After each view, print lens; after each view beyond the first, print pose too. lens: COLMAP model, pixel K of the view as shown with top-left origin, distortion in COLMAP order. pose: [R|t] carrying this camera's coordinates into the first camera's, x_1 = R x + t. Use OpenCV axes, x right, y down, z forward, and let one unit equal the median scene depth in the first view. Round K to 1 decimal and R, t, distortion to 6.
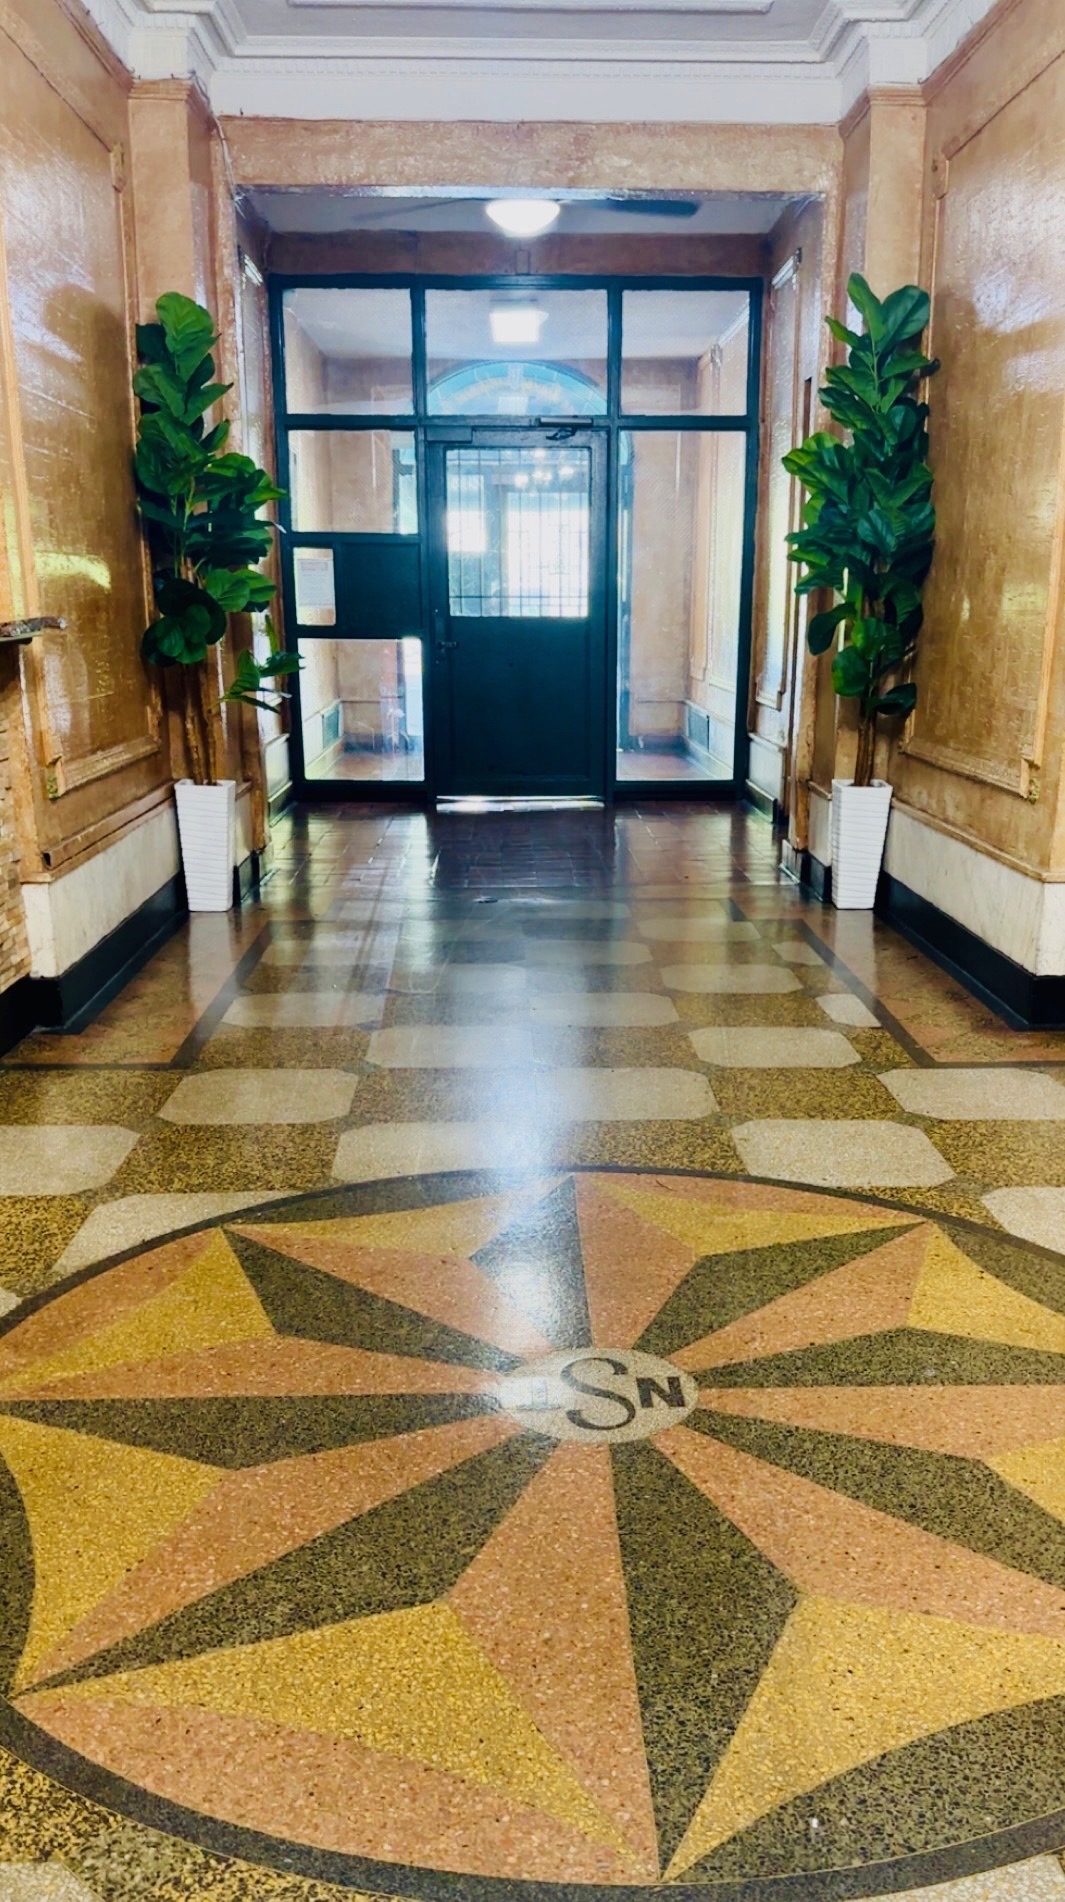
lens RADIAL K [[1466.5, 0, 532.5], [0, 1466.5, 951.0], [0, 0, 1]] dist [0.009104, -0.001192]
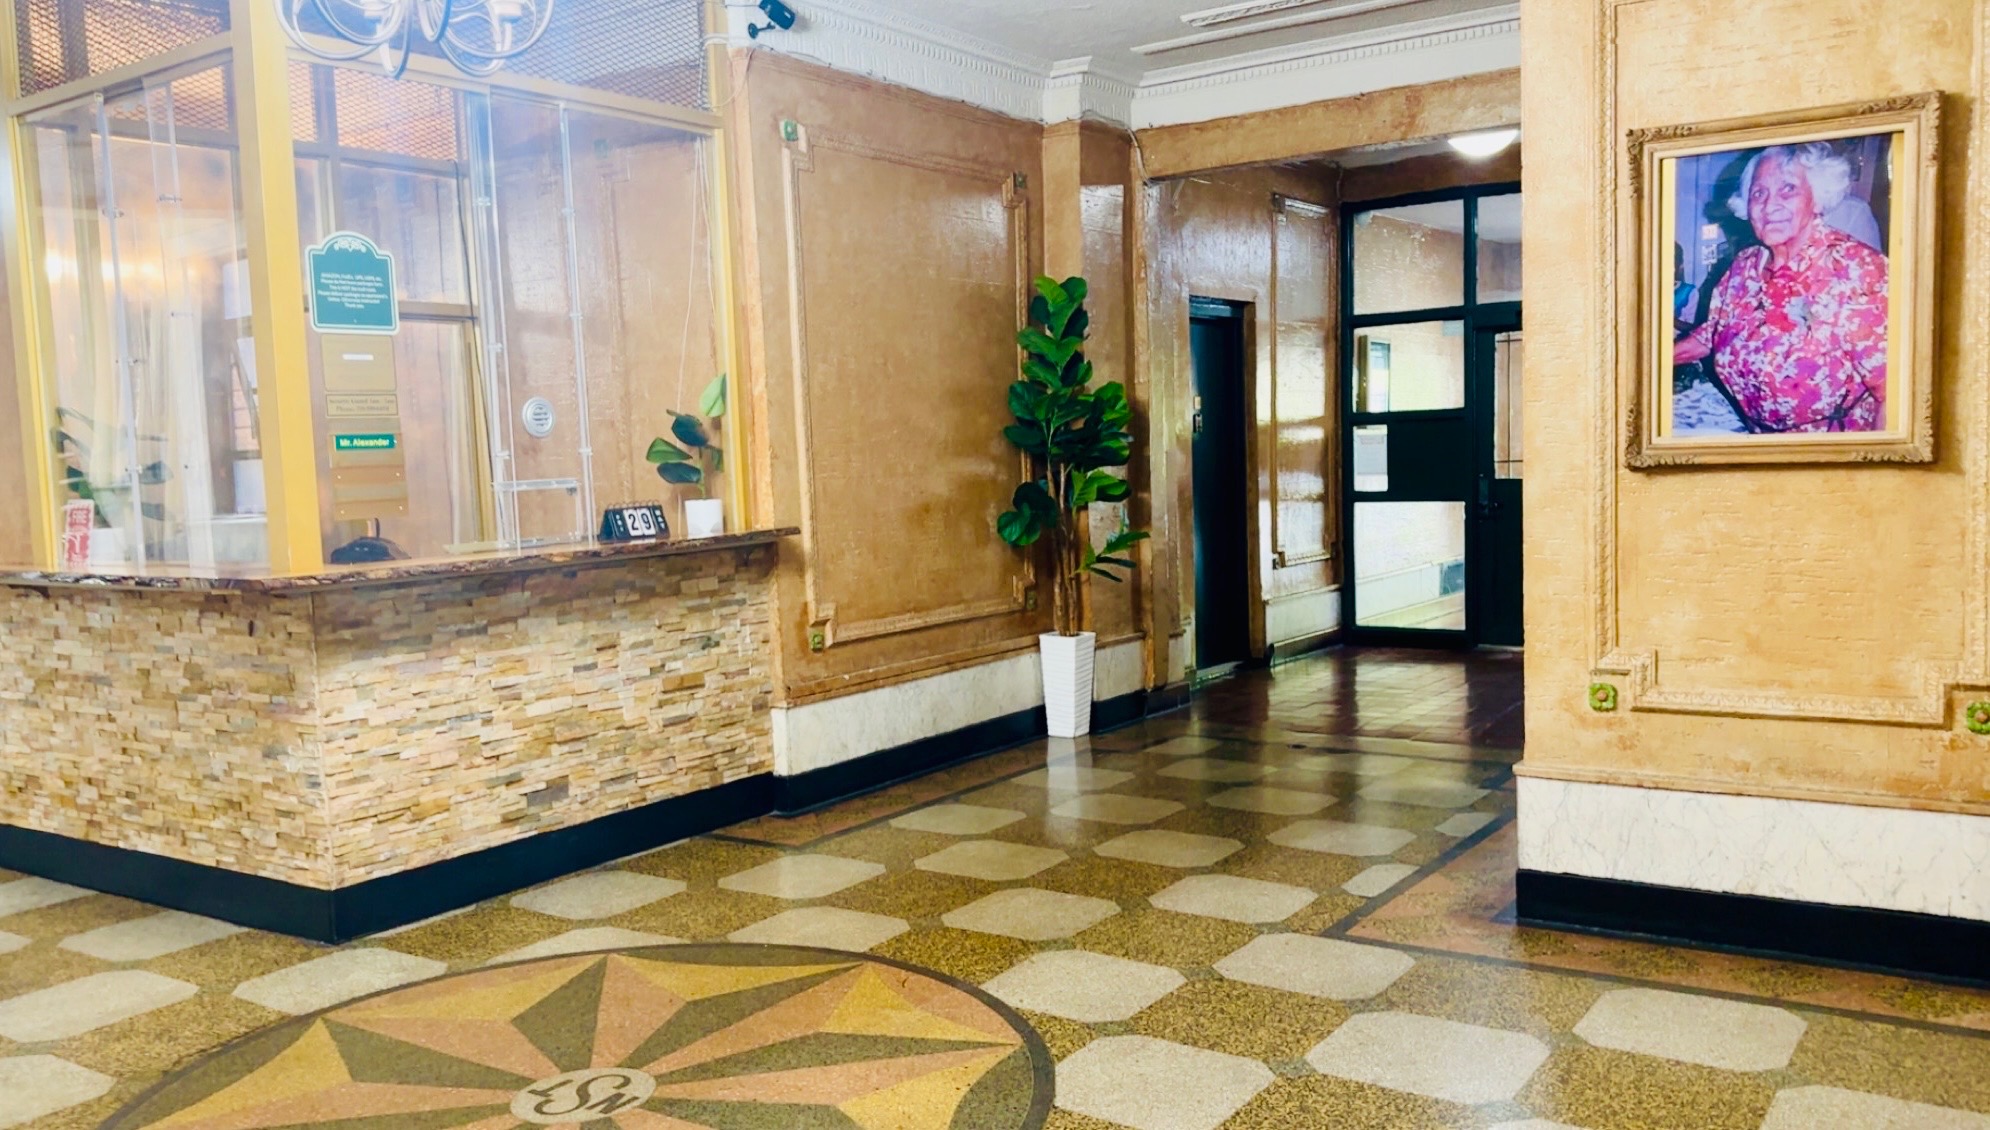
lens RADIAL K [[1302.0, 0, 995.0], [0, 1302.0, 565.0], [0, 0, 1]] dist [0.063709, -0.000969]
pose [[0.857284, 0.013527, -0.514666, 0.637655], [-0.091571, 0.987722, -0.126570, -0.054240], [0.506635, 0.155635, 0.847997, 0.004939]]
